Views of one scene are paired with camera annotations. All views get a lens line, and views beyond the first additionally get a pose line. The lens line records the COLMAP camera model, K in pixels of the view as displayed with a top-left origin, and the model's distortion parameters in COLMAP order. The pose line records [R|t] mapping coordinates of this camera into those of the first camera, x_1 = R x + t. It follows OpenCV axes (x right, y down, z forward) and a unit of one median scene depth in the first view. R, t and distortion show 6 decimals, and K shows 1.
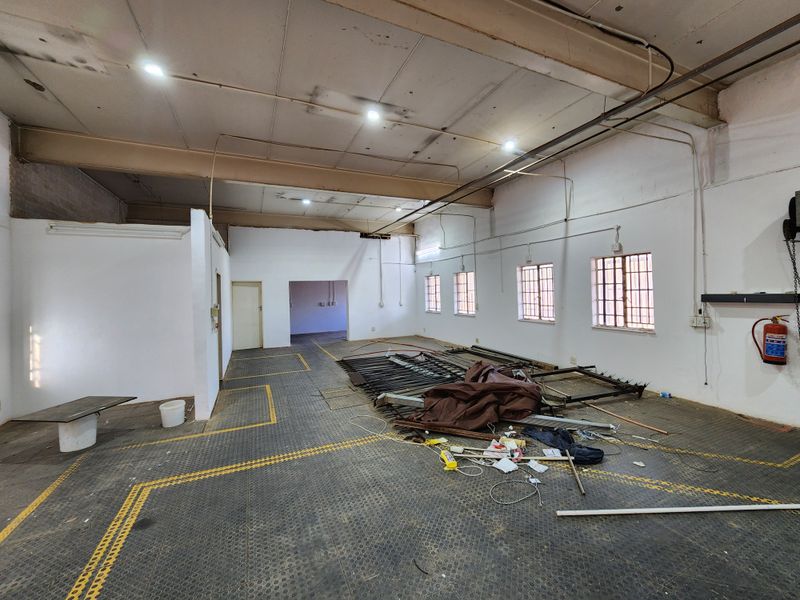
lens RADIAL K [[337.3, 0, 402.2], [0, 337.3, 287.9], [0, 0, 1]] dist [0.000065, 0.000040]
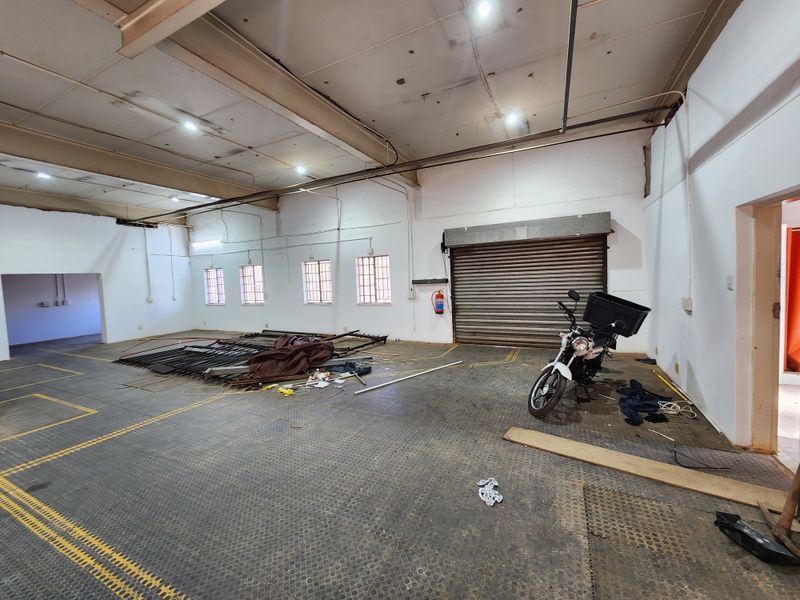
lens RADIAL K [[337.3, 0, 402.2], [0, 337.3, 287.9], [0, 0, 1]] dist [0.000065, 0.000040]
pose [[0.772393, -0.028369, 0.634511, -0.228122], [0.016423, 0.999560, 0.024699, 0.012045], [-0.634933, -0.008657, 0.772519, -0.276520]]
